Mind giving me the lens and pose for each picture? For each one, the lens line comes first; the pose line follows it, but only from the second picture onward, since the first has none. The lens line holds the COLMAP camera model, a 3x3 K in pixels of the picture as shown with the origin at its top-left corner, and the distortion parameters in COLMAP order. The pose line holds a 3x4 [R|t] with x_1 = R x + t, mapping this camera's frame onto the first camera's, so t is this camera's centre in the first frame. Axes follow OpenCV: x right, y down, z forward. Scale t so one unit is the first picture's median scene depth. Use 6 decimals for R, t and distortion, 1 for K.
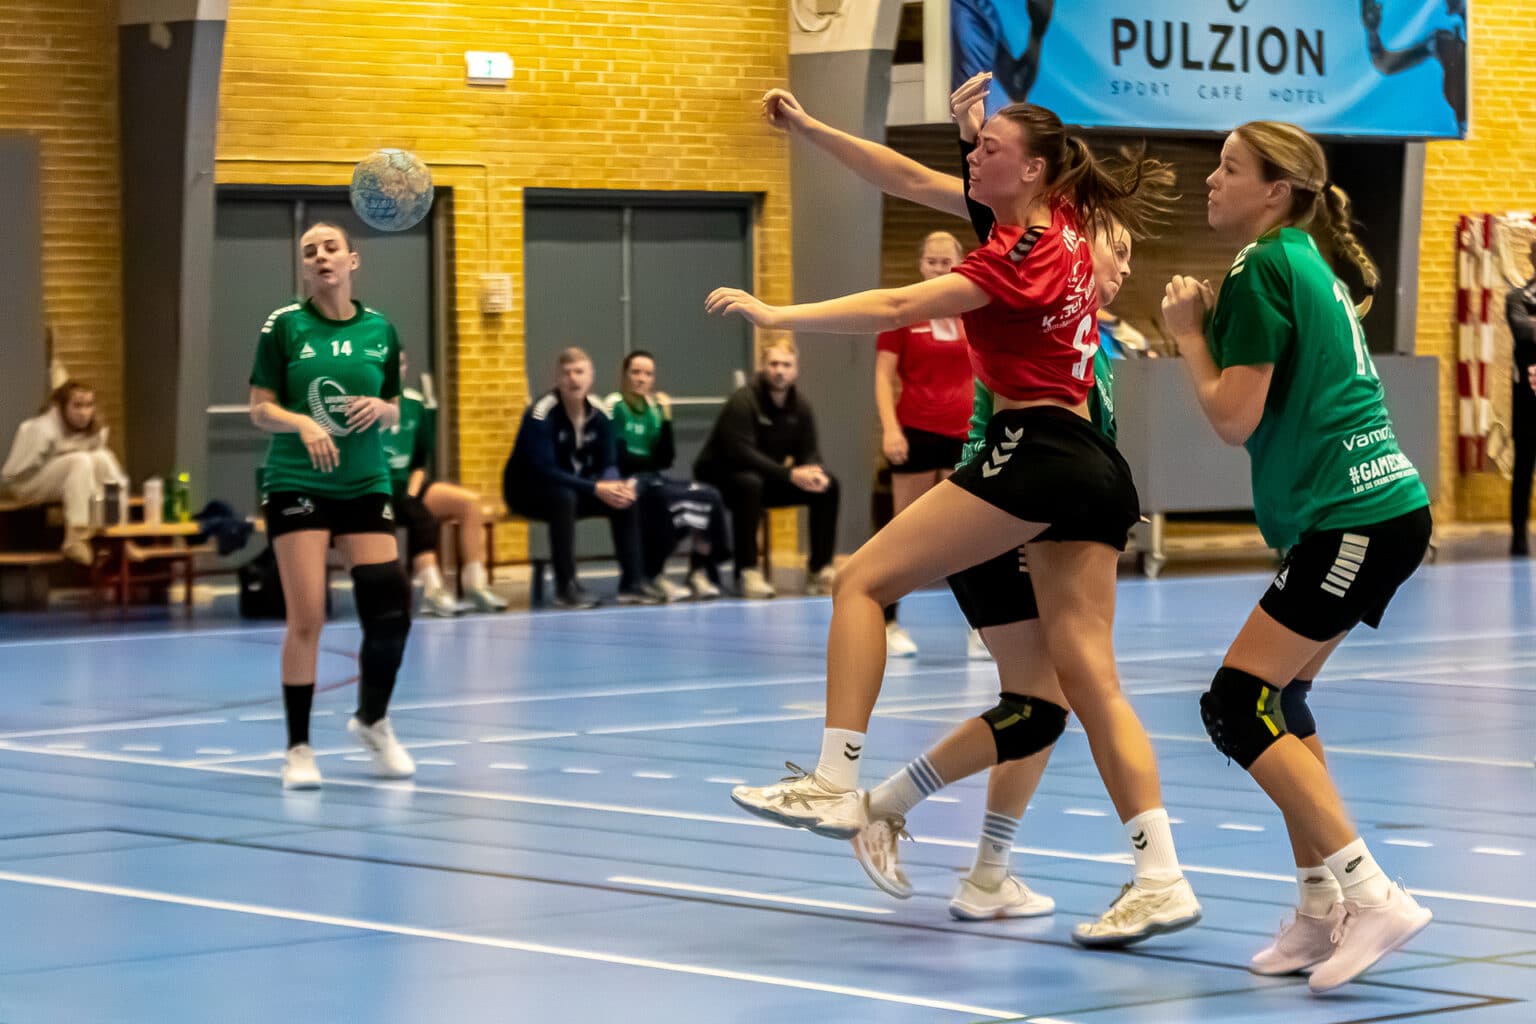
lens RADIAL K [[5051.6, 0, 768.0], [0, 5051.6, 512.0], [0, 0, 1]] dist [0.075376, -1.089345]
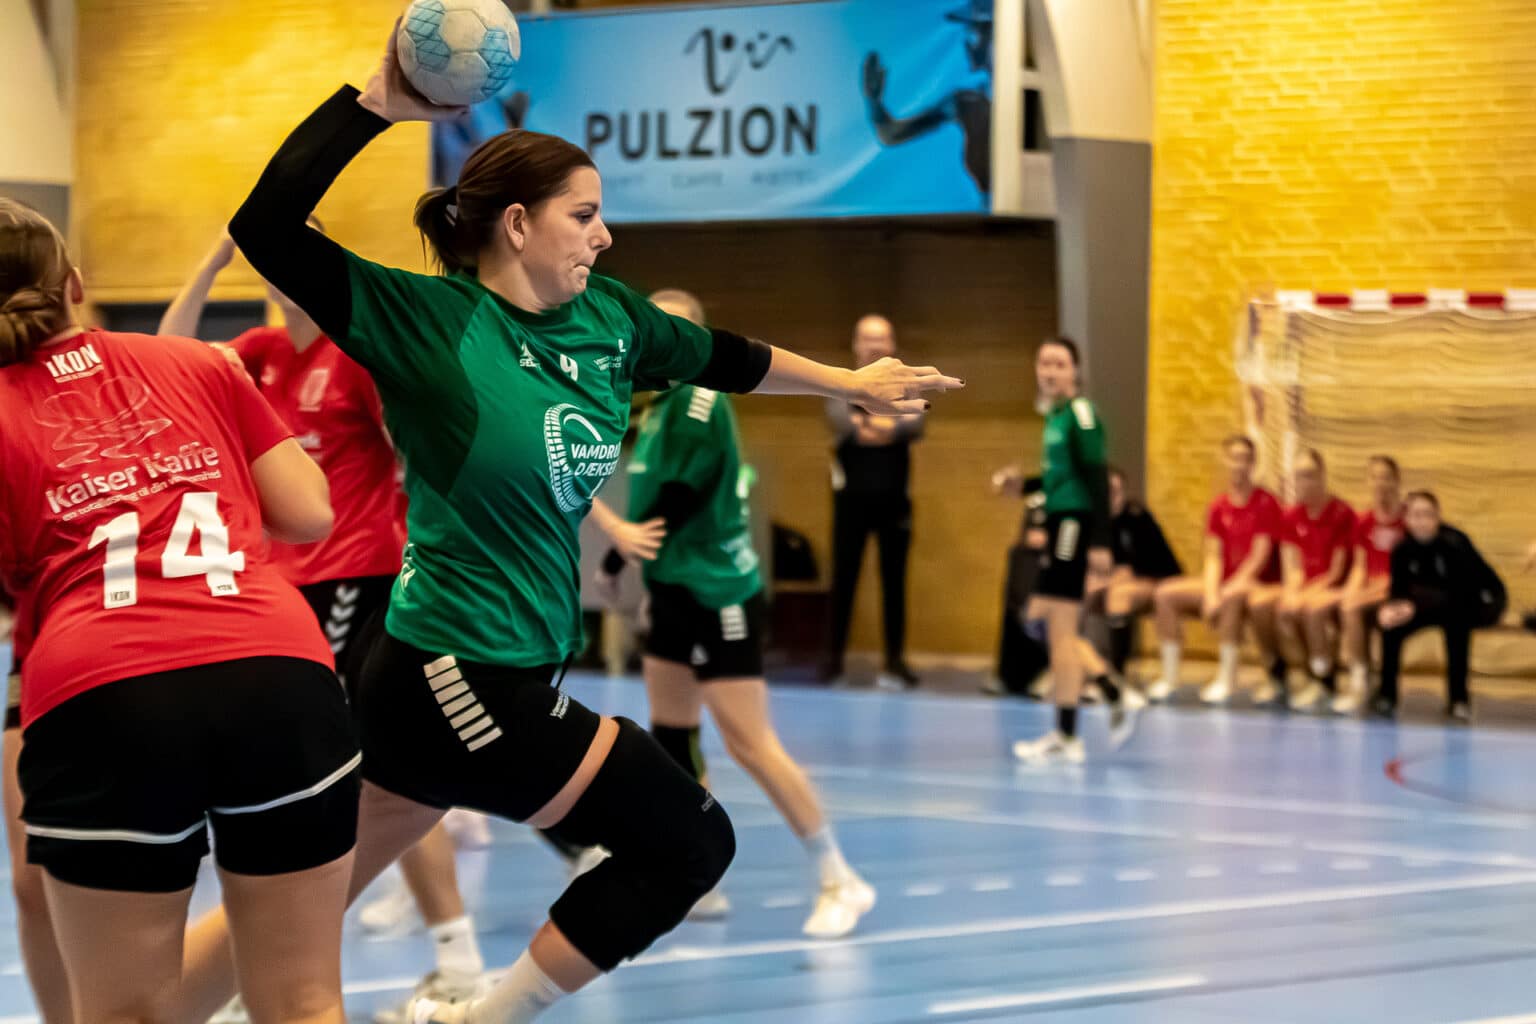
lens RADIAL K [[5051.6, 0, 768.0], [0, 5051.6, 512.0], [0, 0, 1]] dist [0.075376, -1.089345]
pose [[0.101353, 0.021553, -0.994617, 1.131598], [-0.050252, 0.998600, 0.016518, -0.039643], [0.993581, 0.048307, 0.102295, 0.994003]]
